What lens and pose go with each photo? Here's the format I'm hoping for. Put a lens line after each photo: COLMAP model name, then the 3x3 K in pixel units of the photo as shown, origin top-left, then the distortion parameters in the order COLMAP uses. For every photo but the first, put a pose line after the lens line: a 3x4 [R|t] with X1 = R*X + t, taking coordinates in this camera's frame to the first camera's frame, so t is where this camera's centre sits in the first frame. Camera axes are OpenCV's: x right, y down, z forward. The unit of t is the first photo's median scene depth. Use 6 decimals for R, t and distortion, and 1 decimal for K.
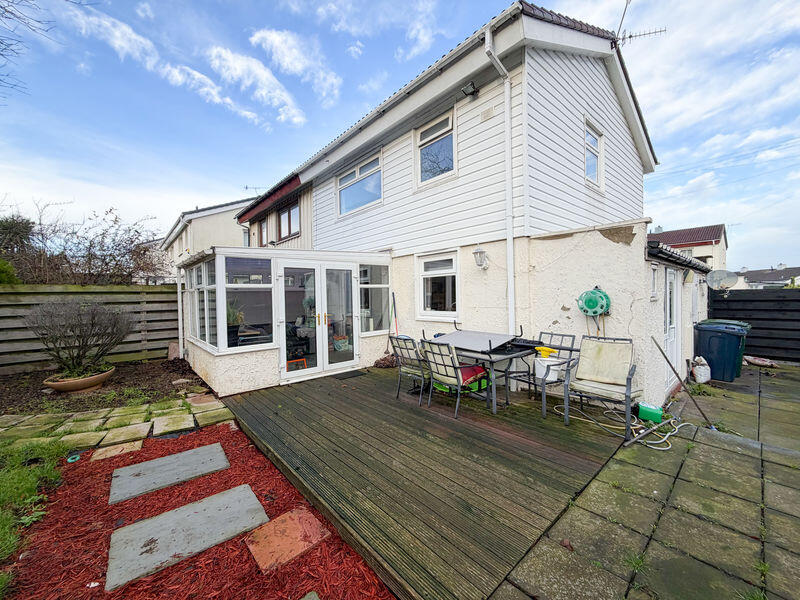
lens RADIAL K [[318.9, 0, 400.0], [0, 318.9, 300.0], [0, 0, 1]] dist [-0.009257, -0.000045]
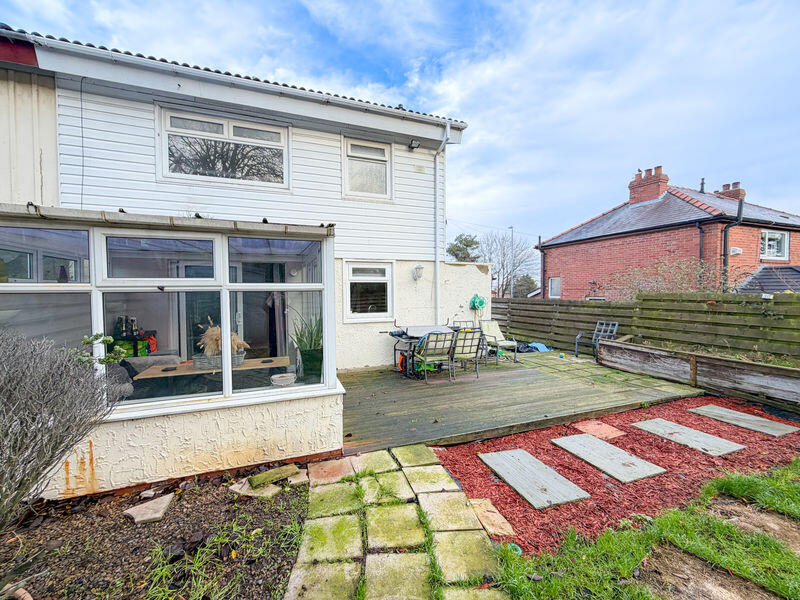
lens RADIAL K [[317.2, 0, 400.0], [0, 317.2, 300.0], [0, 0, 1]] dist [-0.001705, -0.000224]
pose [[0.352379, -0.006242, 0.935837, -1.275176], [0.012339, 0.999922, 0.002023, -0.017603], [-0.935776, 0.010834, 0.352429, 0.724367]]
